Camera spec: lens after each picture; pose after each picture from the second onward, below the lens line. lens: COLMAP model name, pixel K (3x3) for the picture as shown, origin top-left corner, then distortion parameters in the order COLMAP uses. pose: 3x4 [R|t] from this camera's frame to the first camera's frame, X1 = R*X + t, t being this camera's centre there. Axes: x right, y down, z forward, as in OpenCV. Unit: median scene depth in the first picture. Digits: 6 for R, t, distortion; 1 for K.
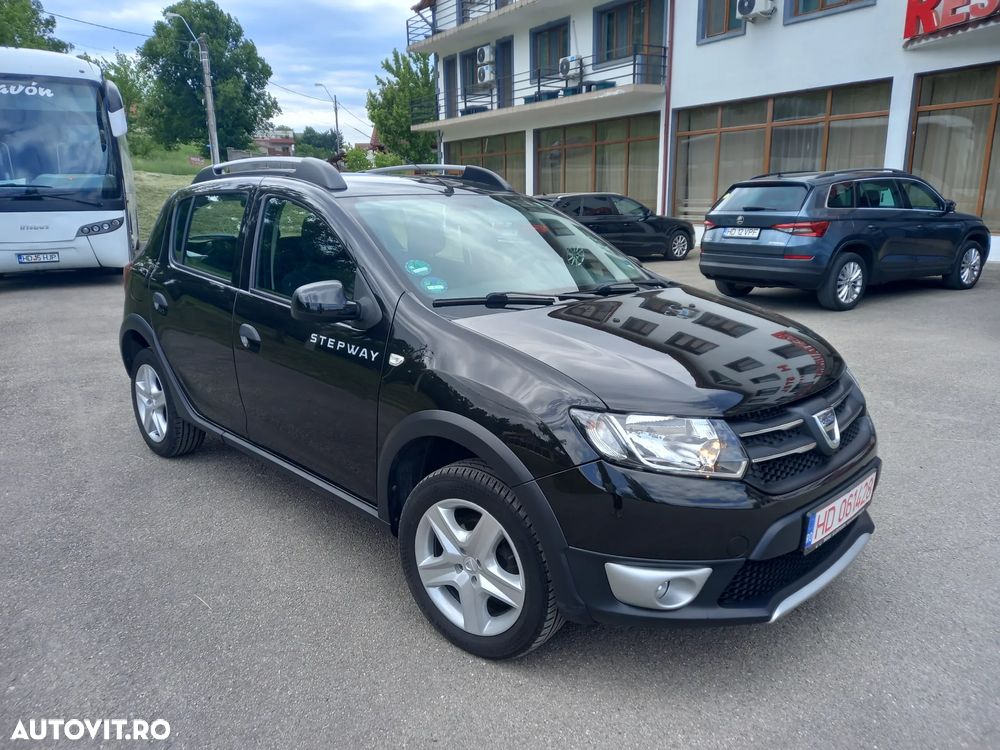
lens RADIAL K [[732.4, 0, 495.2], [0, 732.4, 371.6], [0, 0, 1]] dist [0.067827, -0.061336]
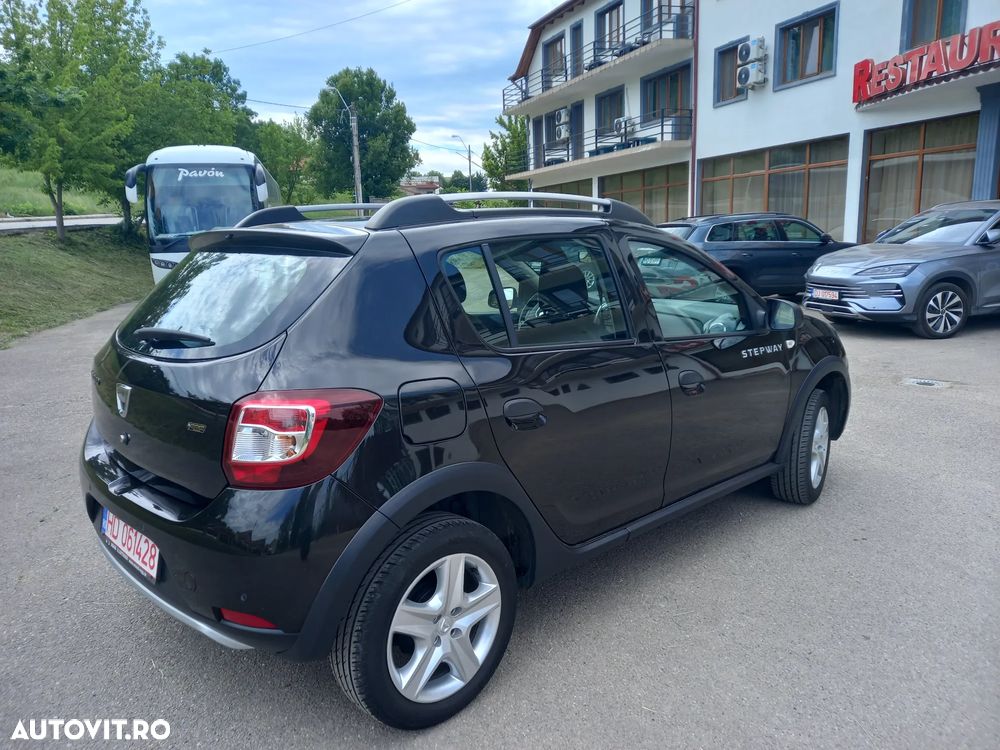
lens RADIAL K [[732.4, 0, 497.8], [0, 732.4, 384.3], [0, 0, 1]] dist [0.067827, -0.061336]
pose [[0.980795, 0.022949, -0.193687, 0.136346], [-0.028692, 0.999226, -0.026898, 0.043444], [0.192920, 0.031939, 0.980695, -0.192617]]
